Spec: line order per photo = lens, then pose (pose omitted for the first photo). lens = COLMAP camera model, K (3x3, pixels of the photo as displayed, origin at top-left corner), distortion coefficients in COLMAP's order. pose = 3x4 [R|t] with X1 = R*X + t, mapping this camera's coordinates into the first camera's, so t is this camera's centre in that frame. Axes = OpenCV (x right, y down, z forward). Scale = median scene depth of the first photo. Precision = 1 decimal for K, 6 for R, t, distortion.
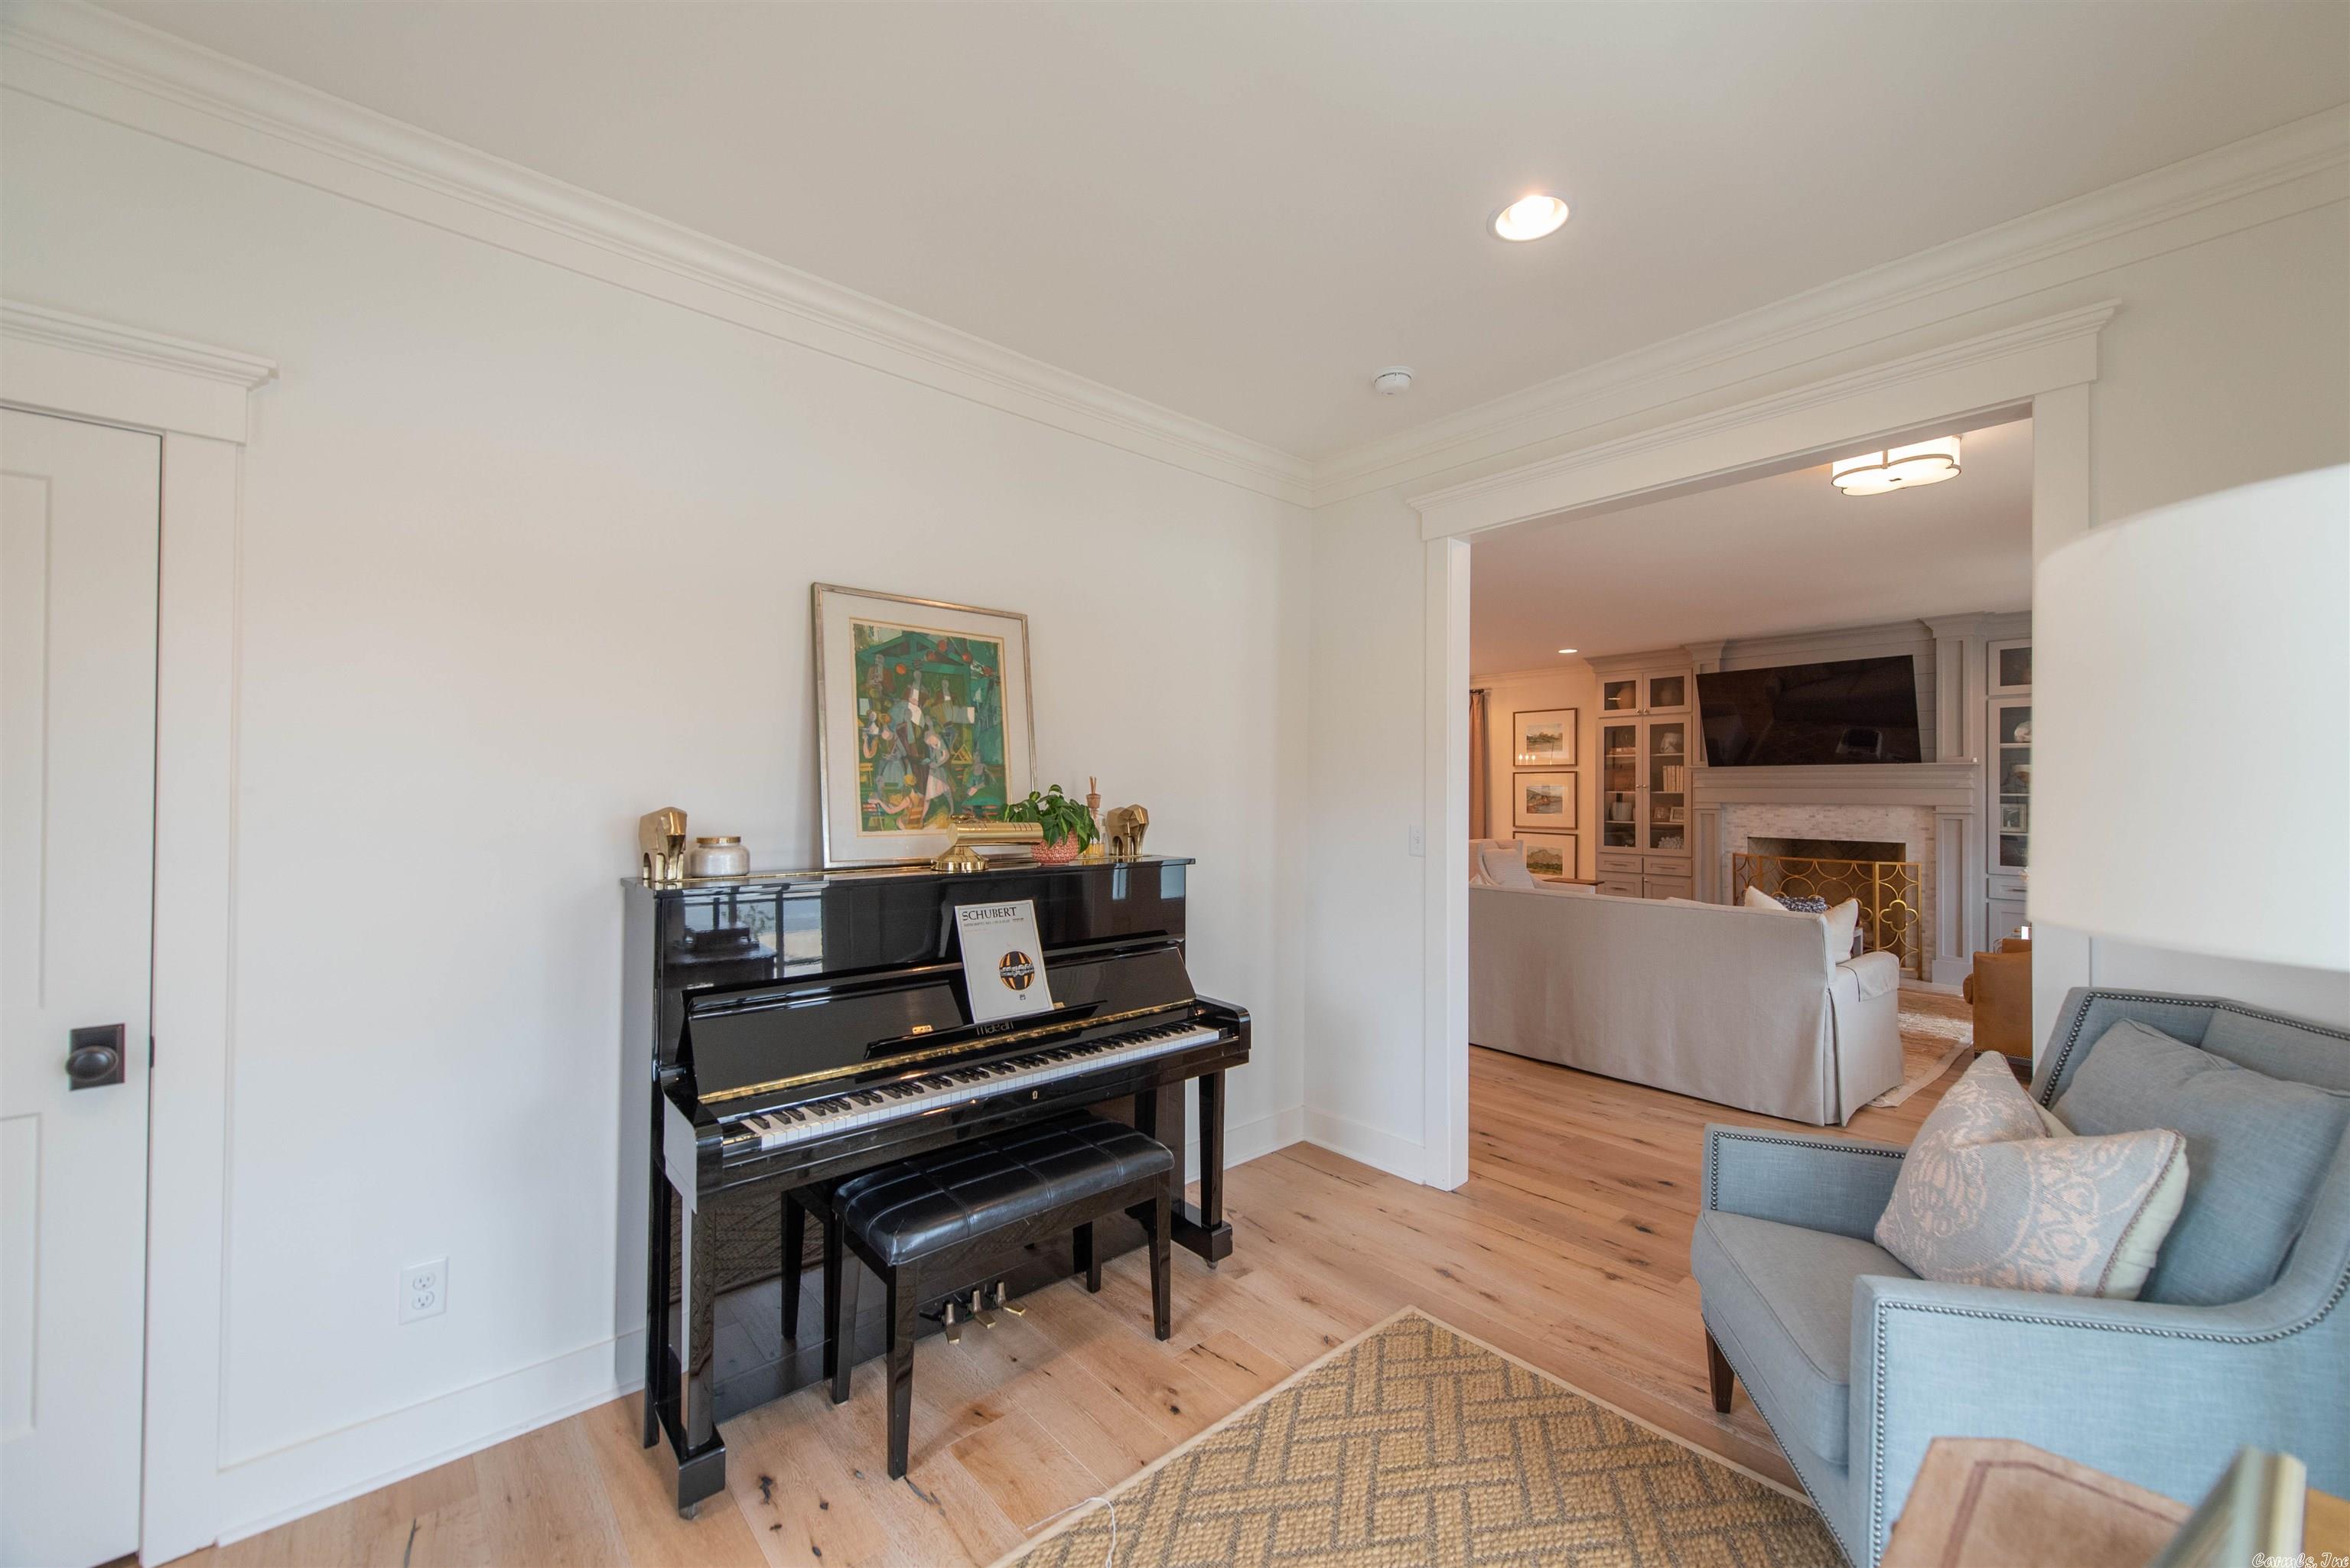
lens RADIAL K [[893.3, 0, 1196.6], [0, 893.3, 781.9], [0, 0, 1]] dist [-0.000087, -0.000026]
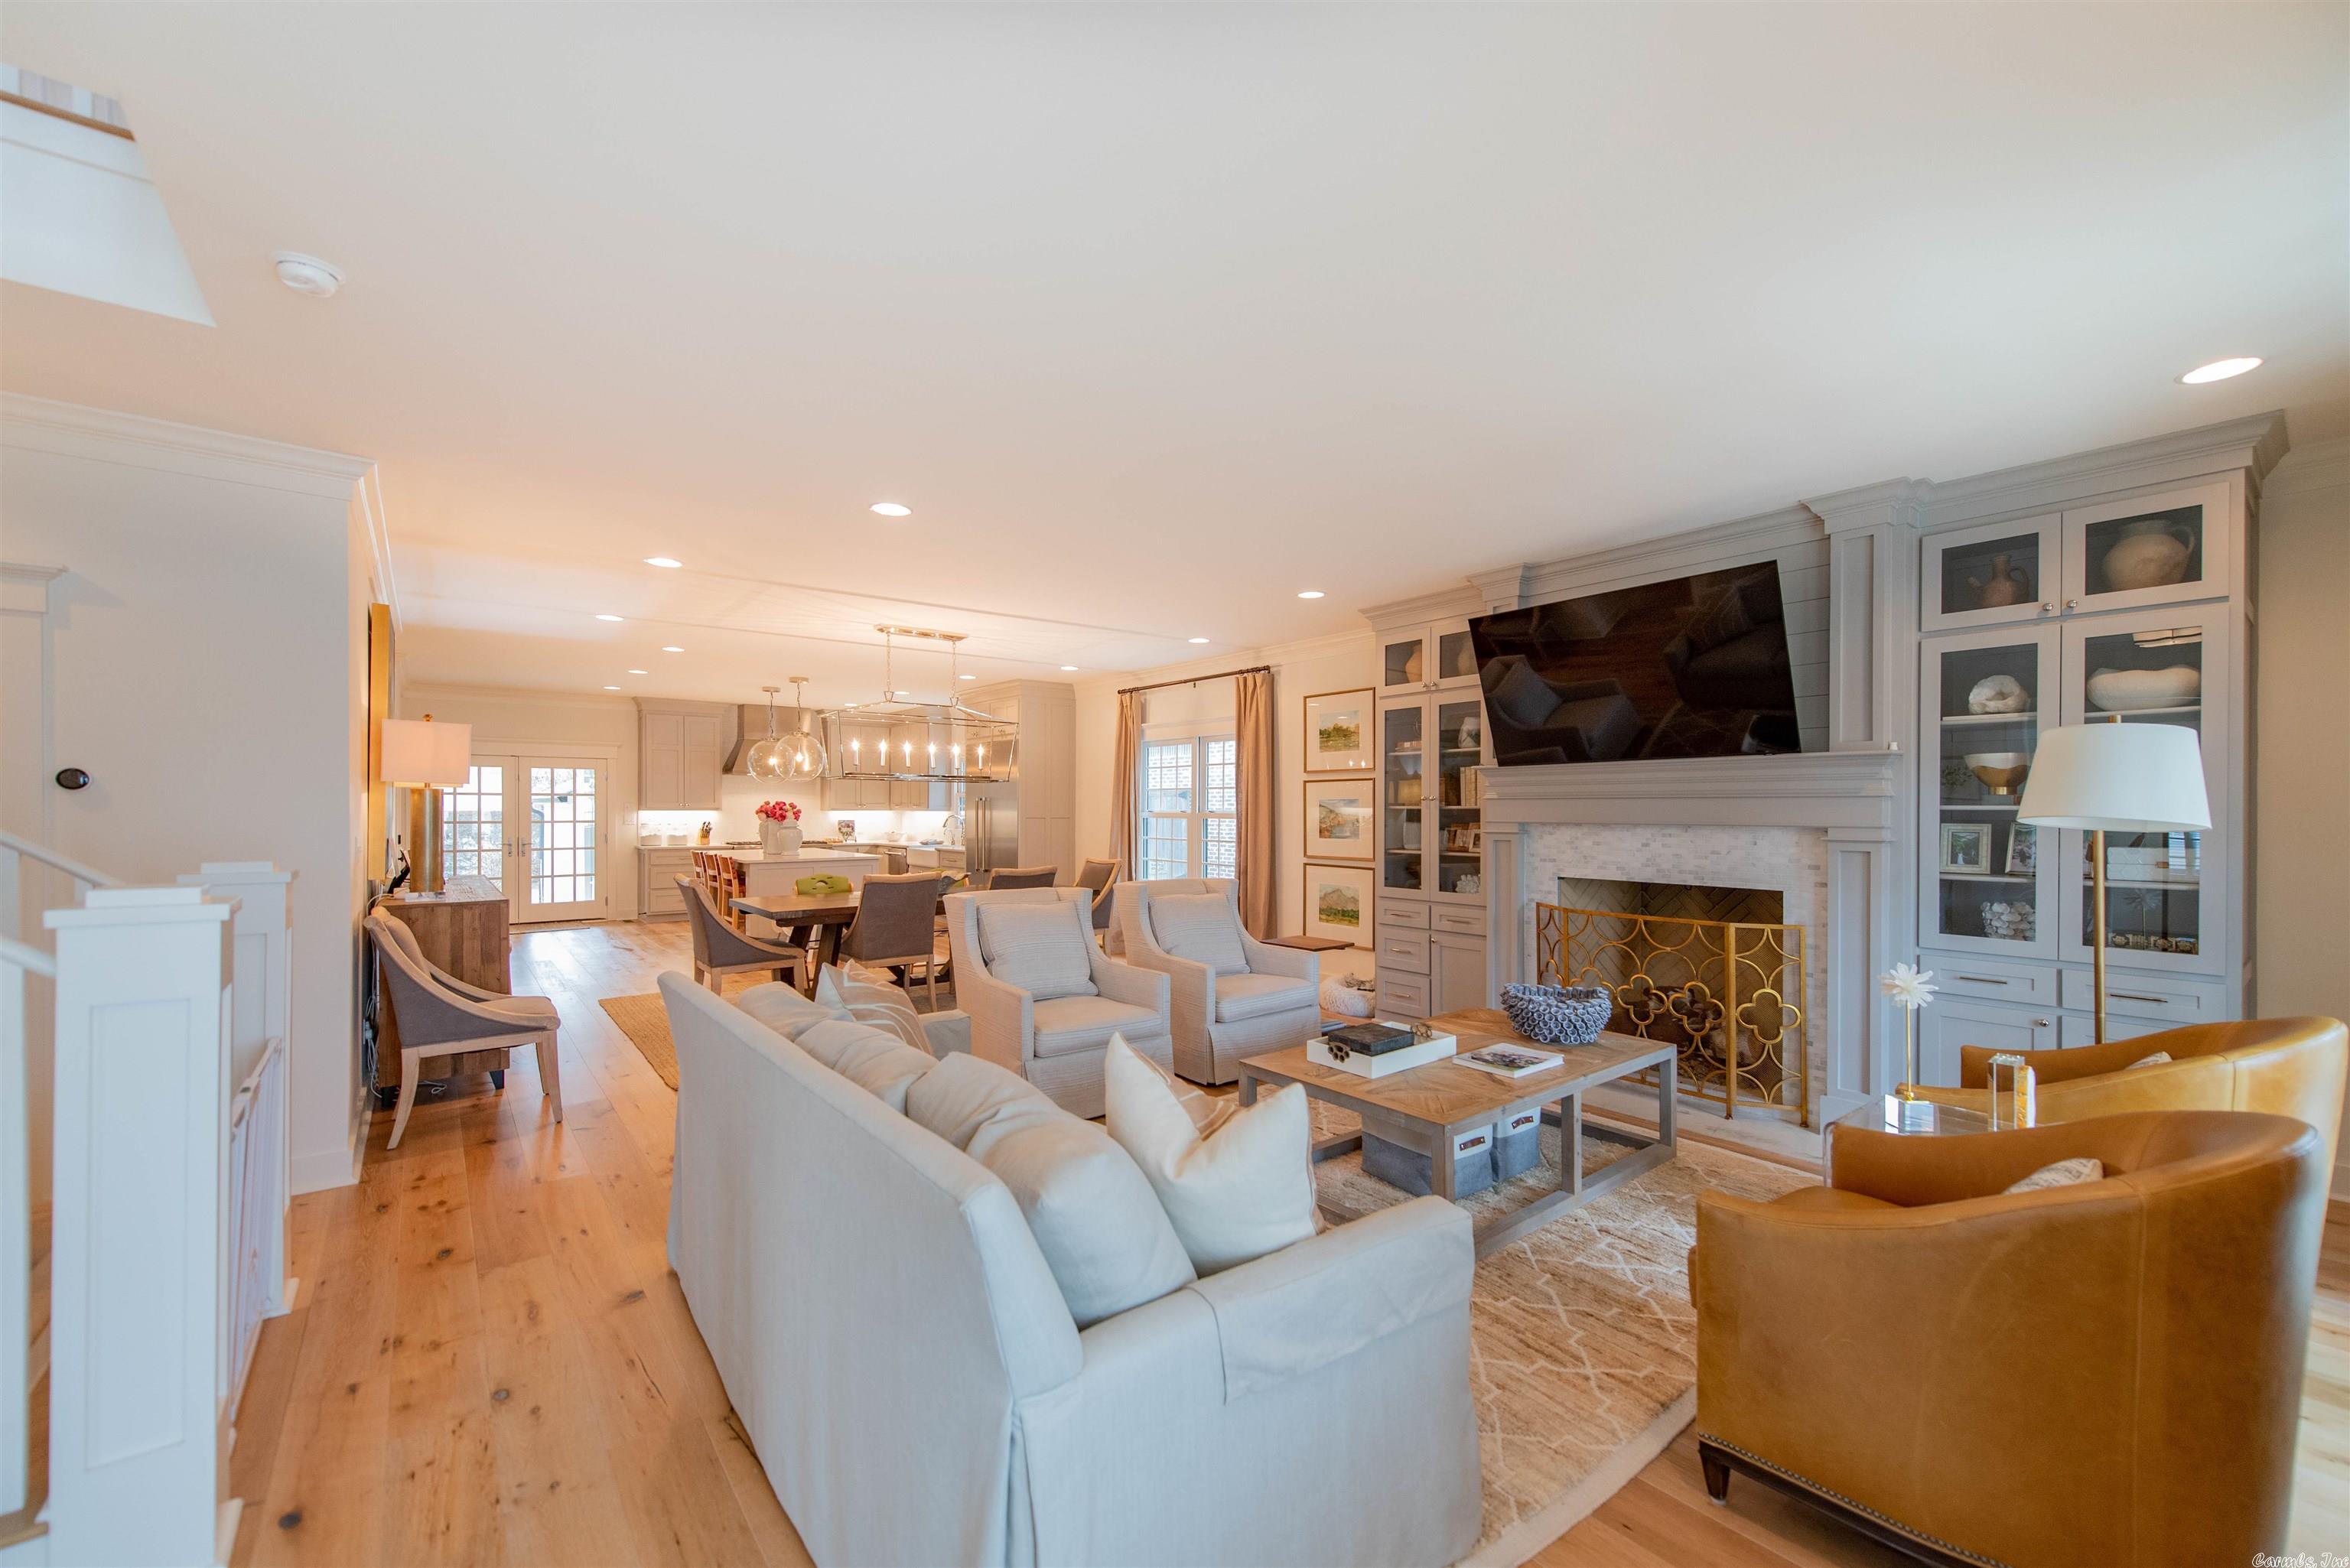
lens RADIAL K [[936.5, 0, 1171.5], [0, 936.5, 812.3], [0, 0, 1]] dist [0.002288, 0.000134]
pose [[0.998526, -0.005267, -0.054010, 0.367005], [0.005981, 0.999897, 0.013064, 0.005445], [0.053936, -0.013367, 0.998455, 0.314372]]
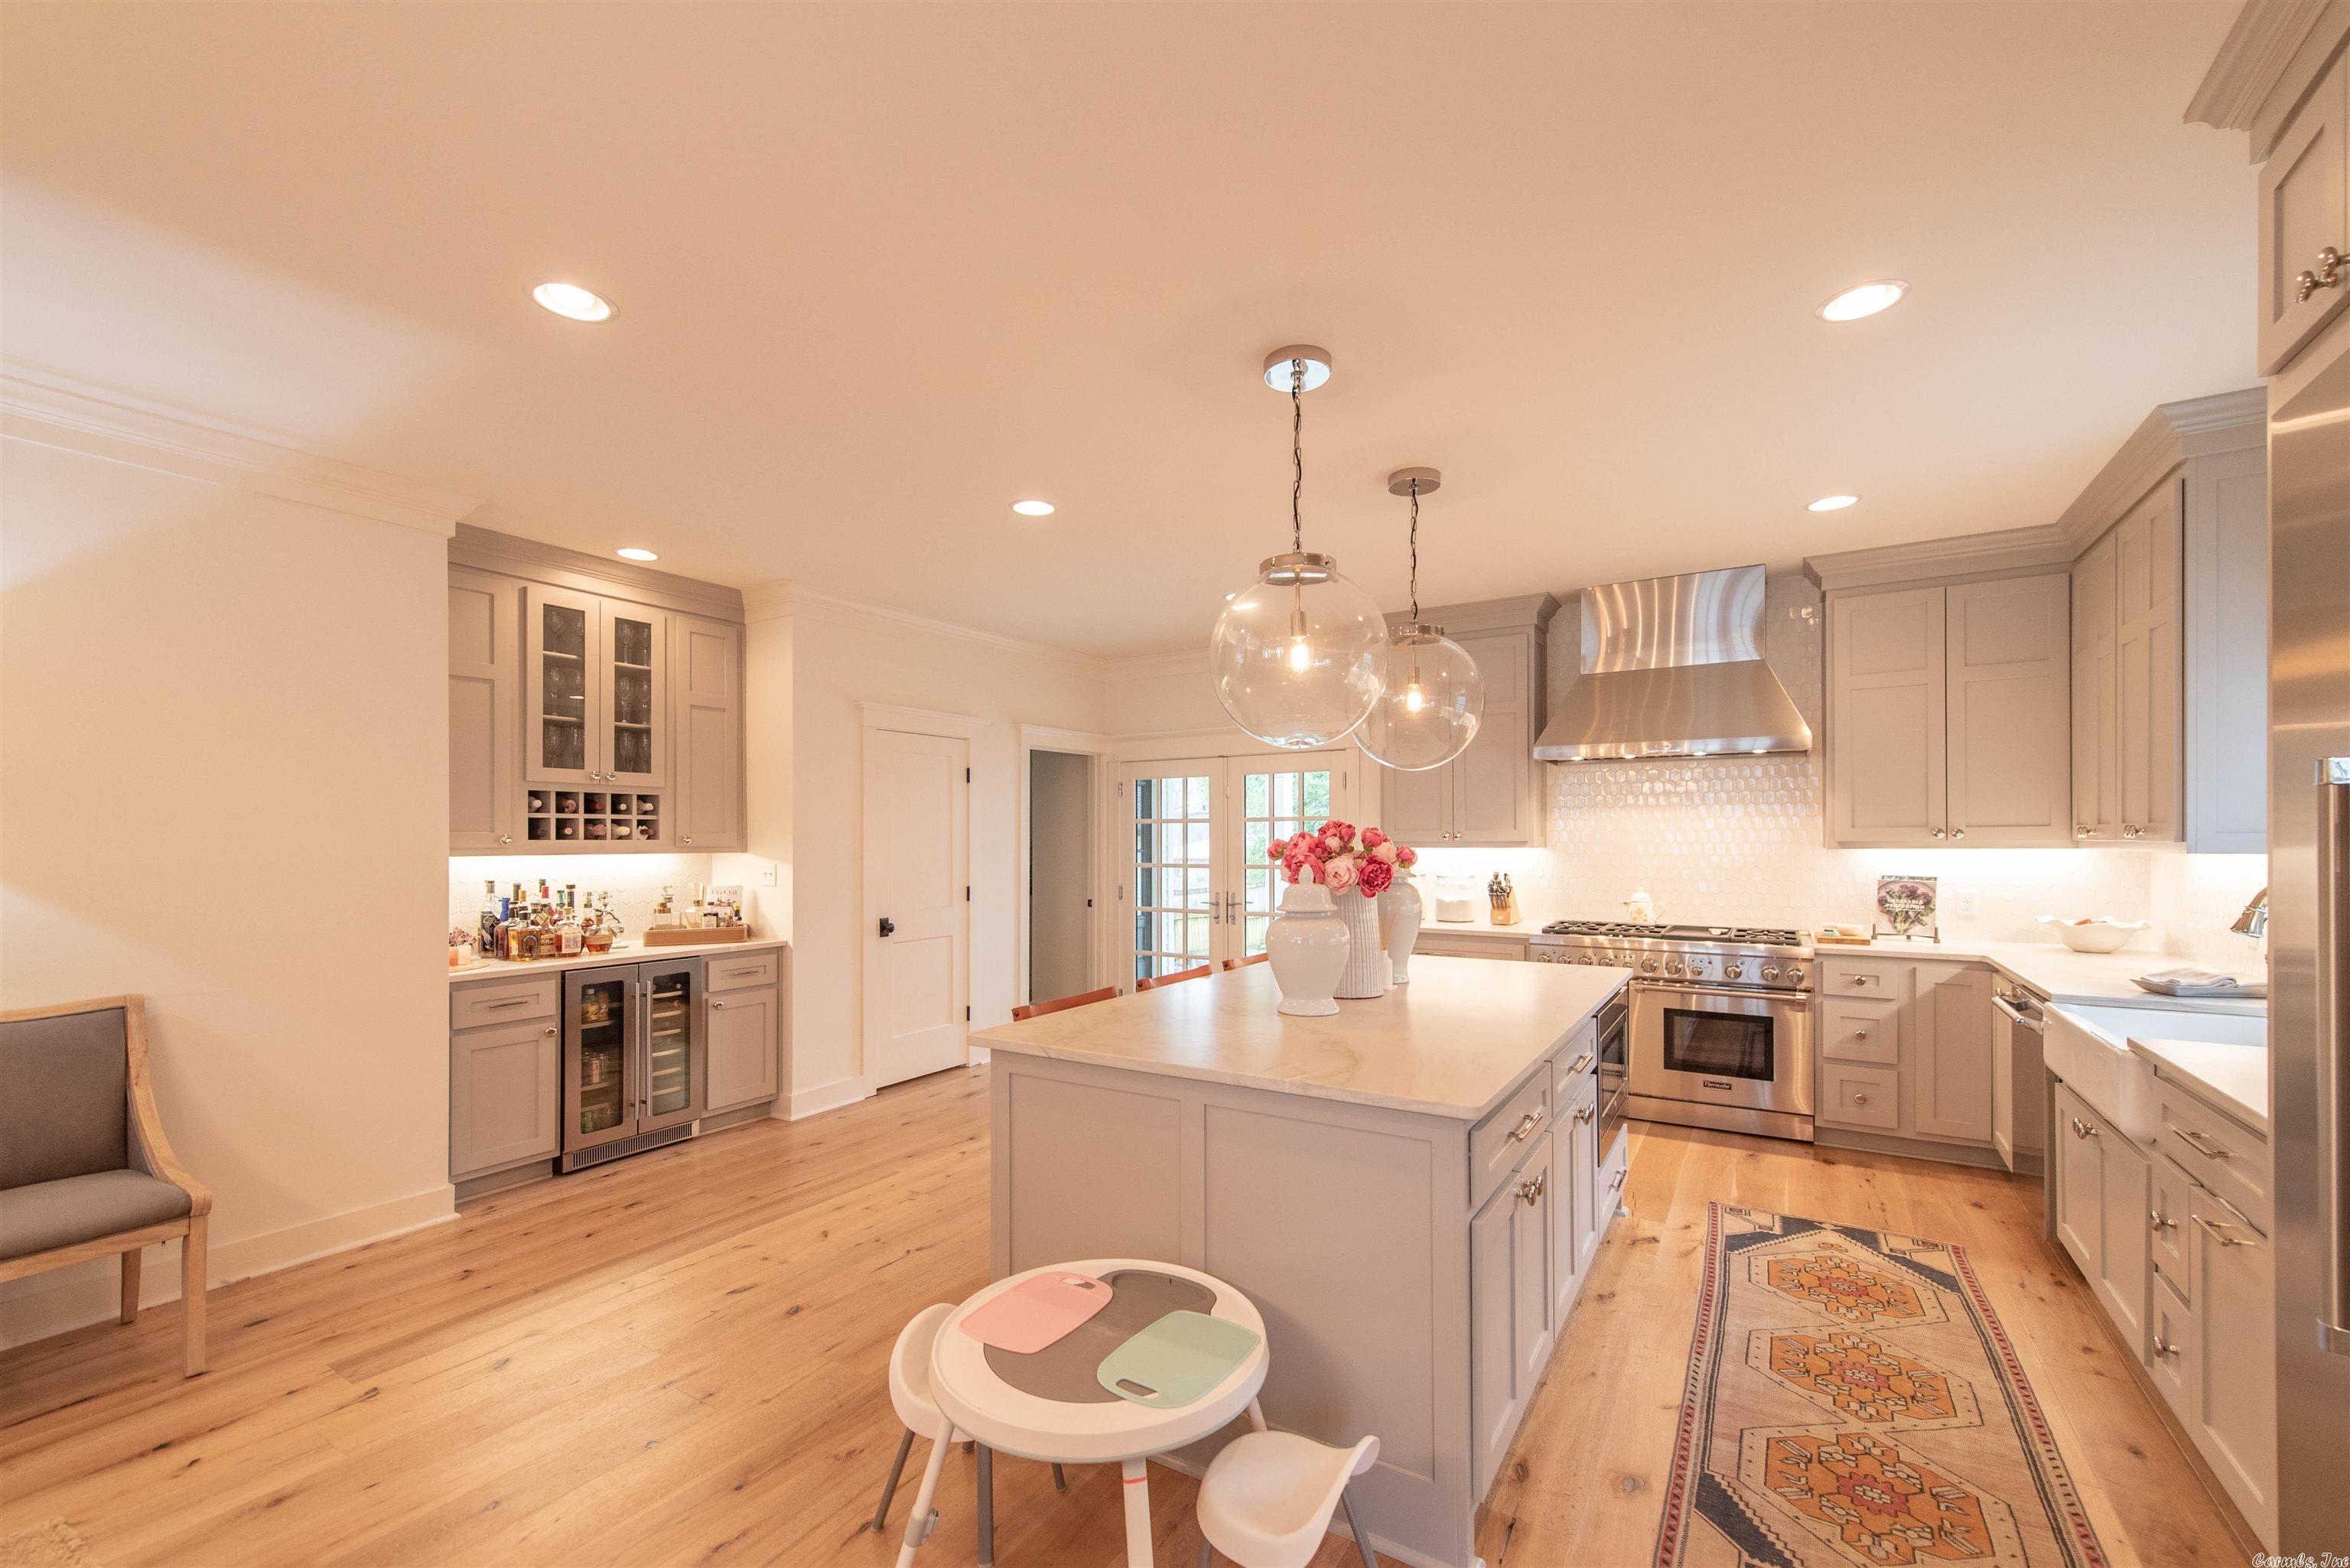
lens RADIAL K [[959.0, 0, 1167.8], [0, 959.0, 840.7], [0, 0, 1]] dist [0.013349, -0.000050]
pose [[0.284915, -0.008824, -0.958512, 0.122052], [0.014518, 0.999883, -0.004889, 0.013107], [0.958443, -0.012522, 0.285010, 1.372246]]
